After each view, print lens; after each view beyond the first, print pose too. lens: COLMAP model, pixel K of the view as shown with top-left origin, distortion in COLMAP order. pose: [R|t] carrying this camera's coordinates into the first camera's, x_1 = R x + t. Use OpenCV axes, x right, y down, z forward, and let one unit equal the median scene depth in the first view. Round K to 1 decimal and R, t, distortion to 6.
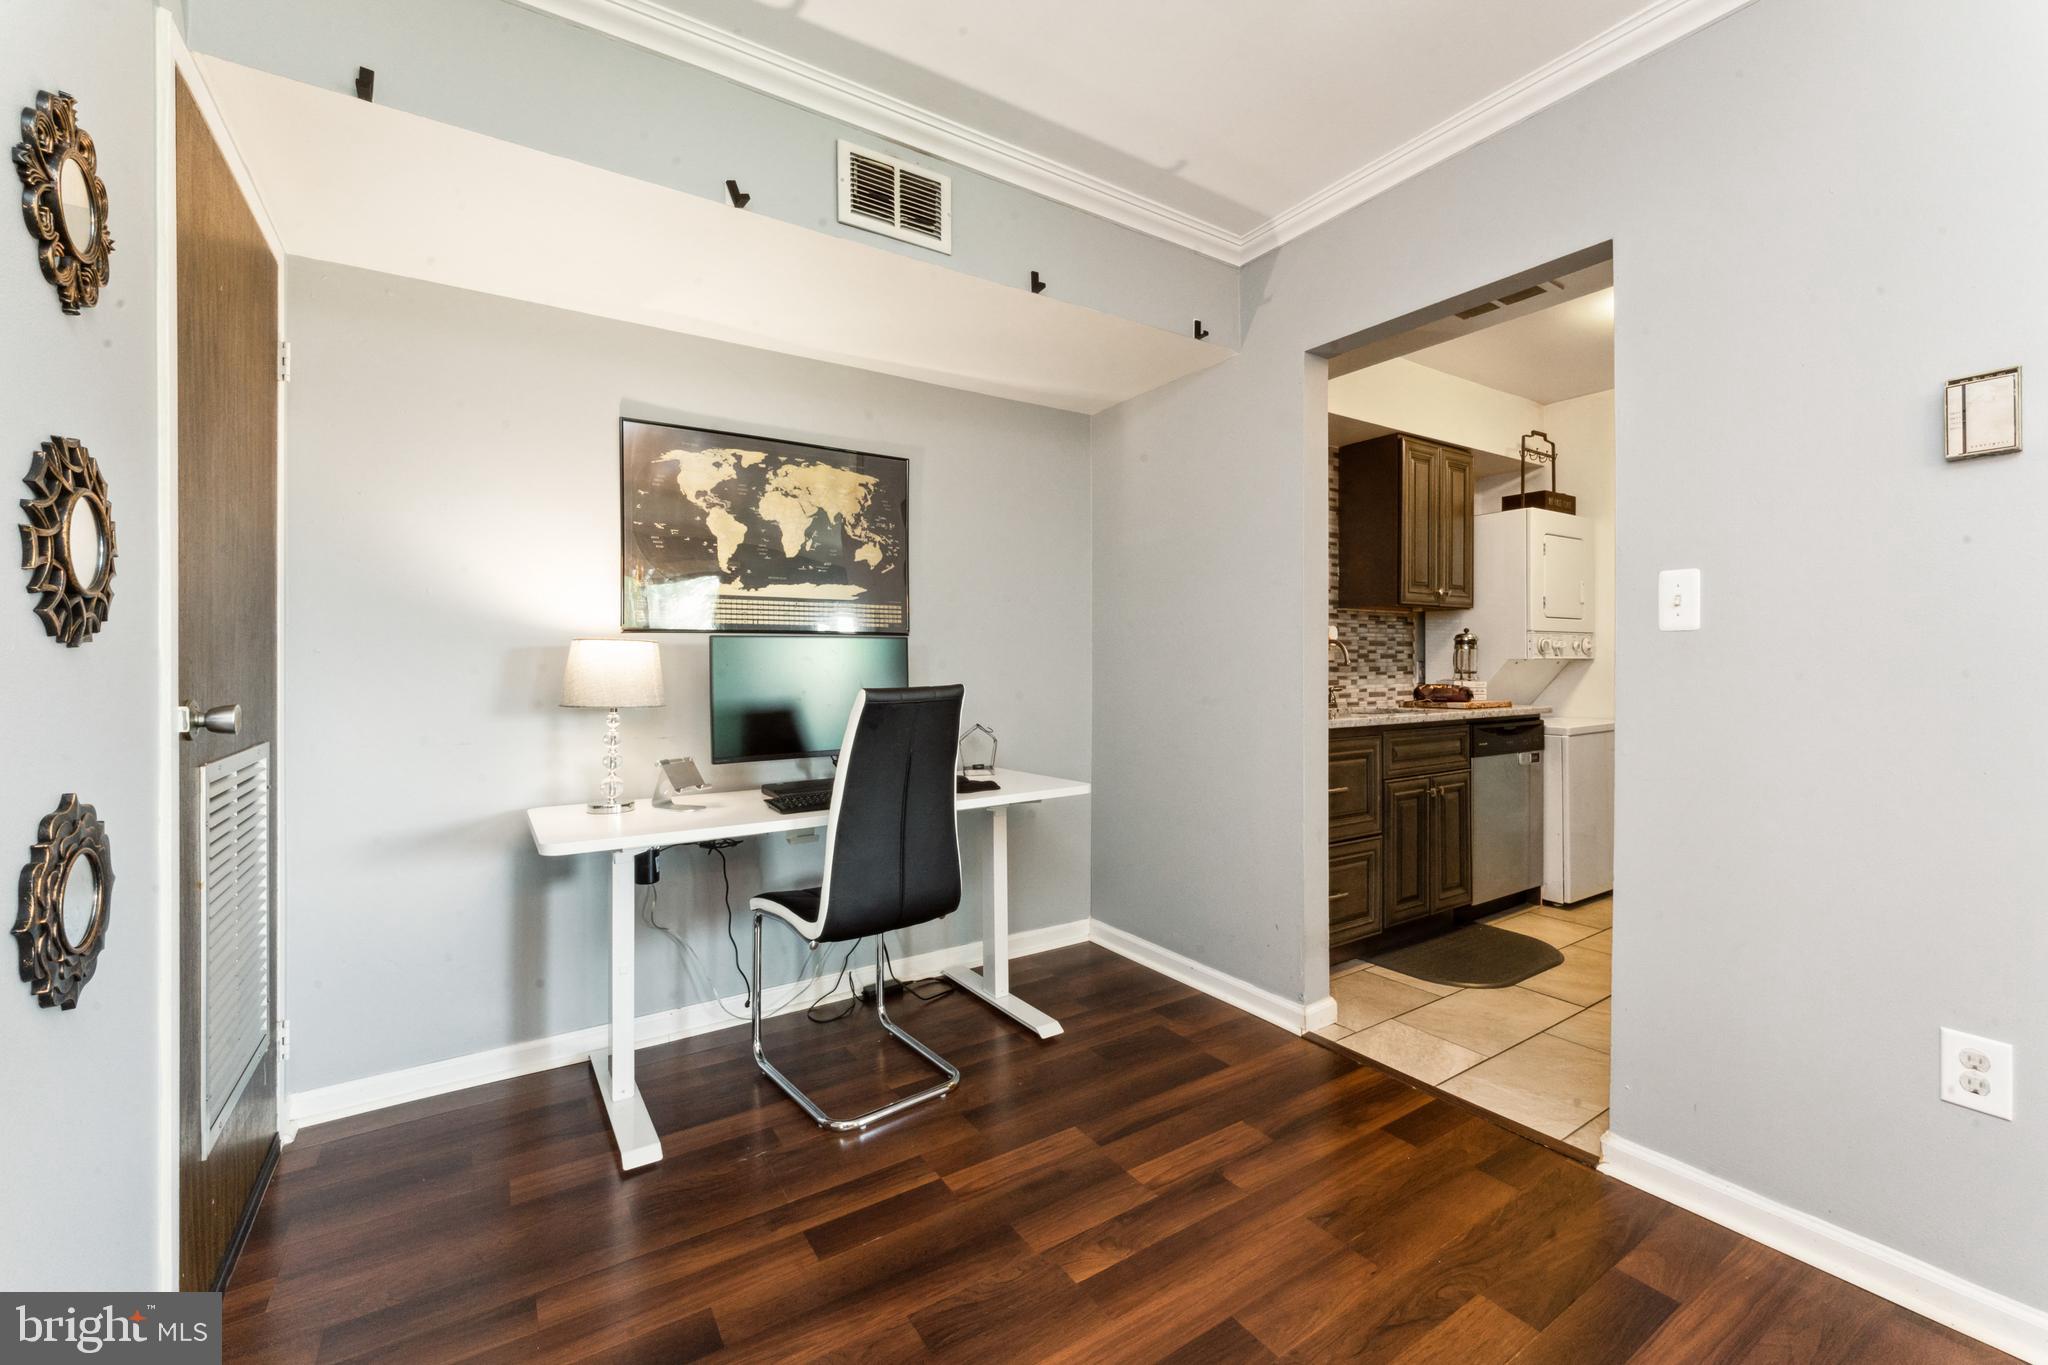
lens RADIAL K [[828.8, 0, 1025.0], [0, 828.8, 664.9], [0, 0, 1]] dist [-0.000447, 0.000173]
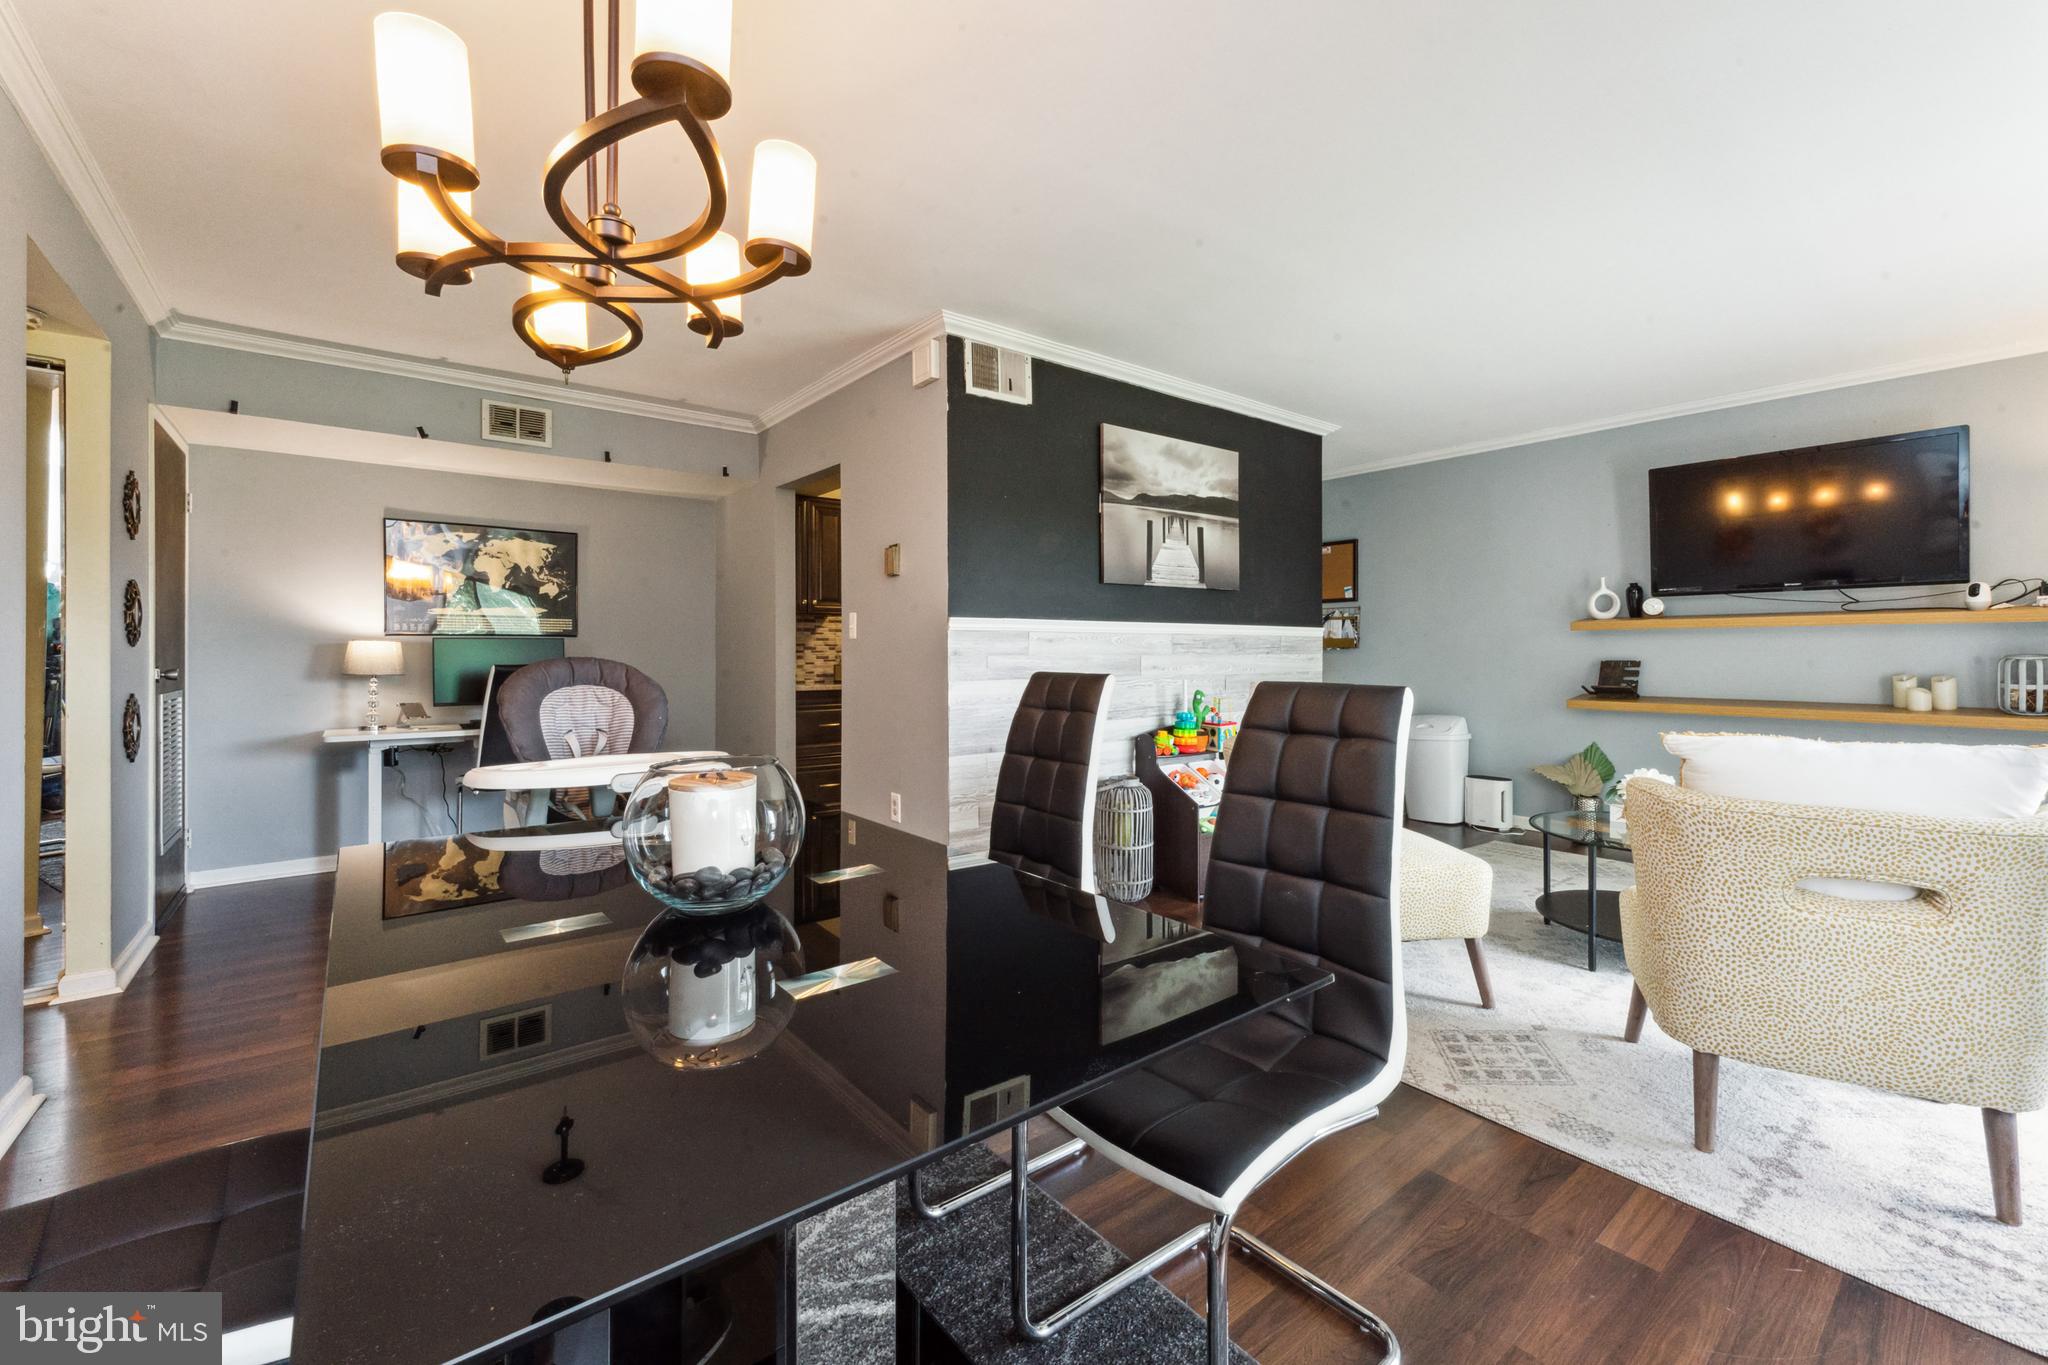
lens RADIAL K [[828.8, 0, 1027.5], [0, 828.8, 655.1], [0, 0, 1]] dist [-0.000447, 0.000173]
pose [[0.995170, 0.000771, 0.098163, 0.398995], [-0.000671, 0.999999, -0.001058, 0.002515], [-0.098163, 0.000987, 0.995170, -0.512616]]
